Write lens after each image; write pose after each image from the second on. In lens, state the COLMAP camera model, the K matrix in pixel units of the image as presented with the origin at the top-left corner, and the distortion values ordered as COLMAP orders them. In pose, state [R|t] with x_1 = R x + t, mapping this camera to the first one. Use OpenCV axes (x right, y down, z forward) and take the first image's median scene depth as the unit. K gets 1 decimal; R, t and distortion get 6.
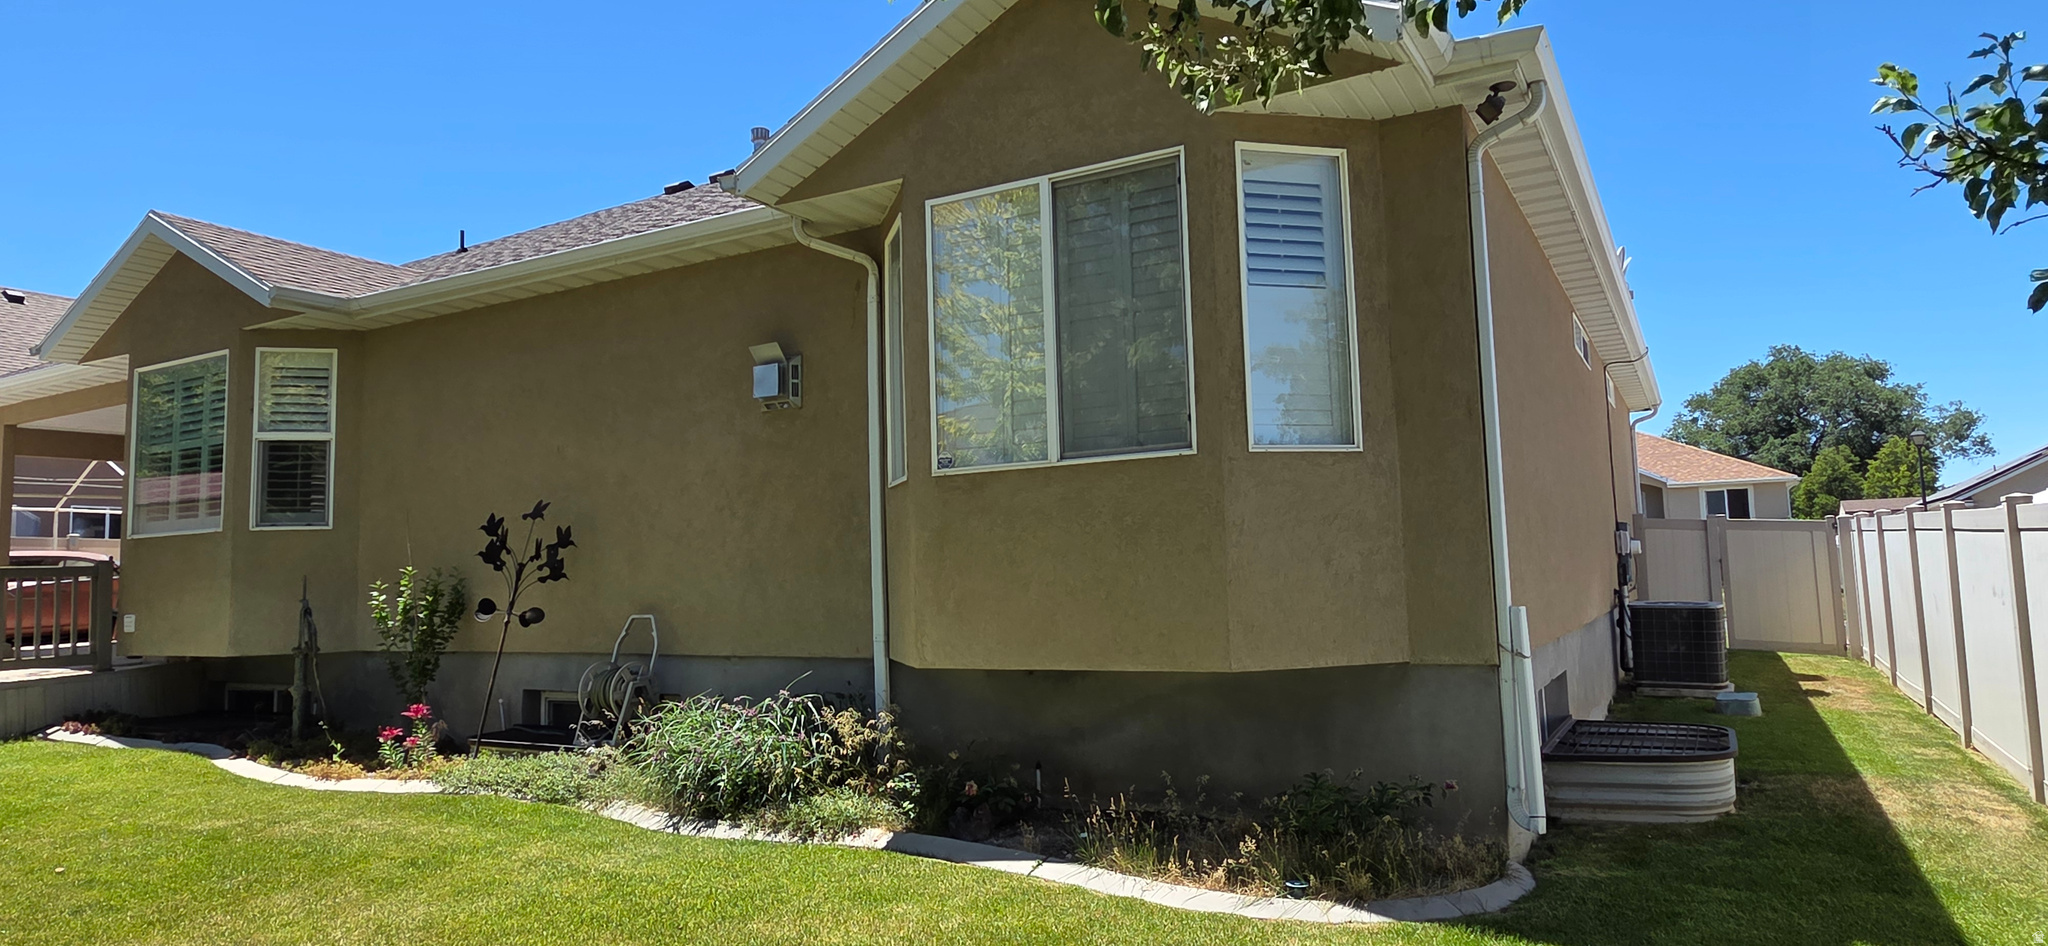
lens RADIAL K [[1225.8, 0, 1026.6], [0, 1225.8, 472.7], [0, 0, 1]] dist [0.013775, 0.000007]
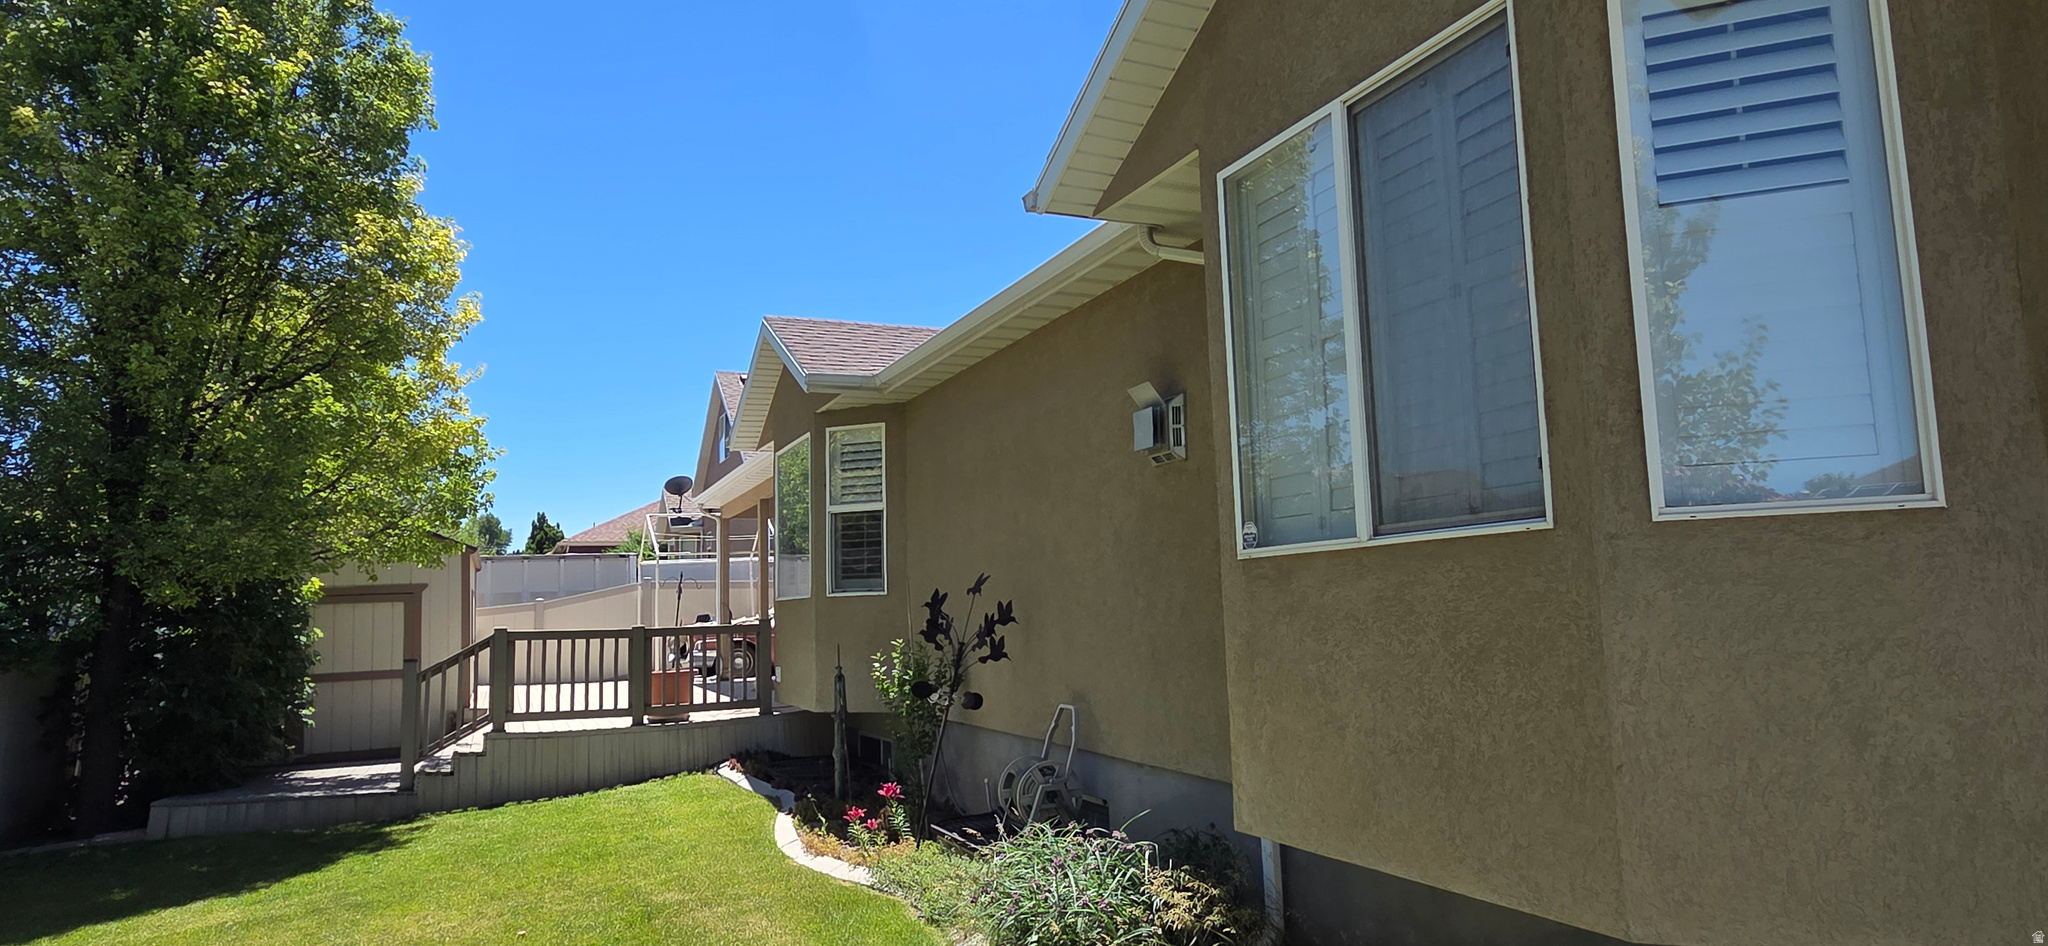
lens RADIAL K [[1225.8, 0, 1023.5], [0, 1225.8, 471.4], [0, 0, 1]] dist [0.013775, 0.000007]
pose [[0.790335, -0.062646, -0.609464, 0.216476], [0.058311, 0.997934, -0.026961, -0.029874], [0.609894, -0.014231, 0.792355, 0.306398]]
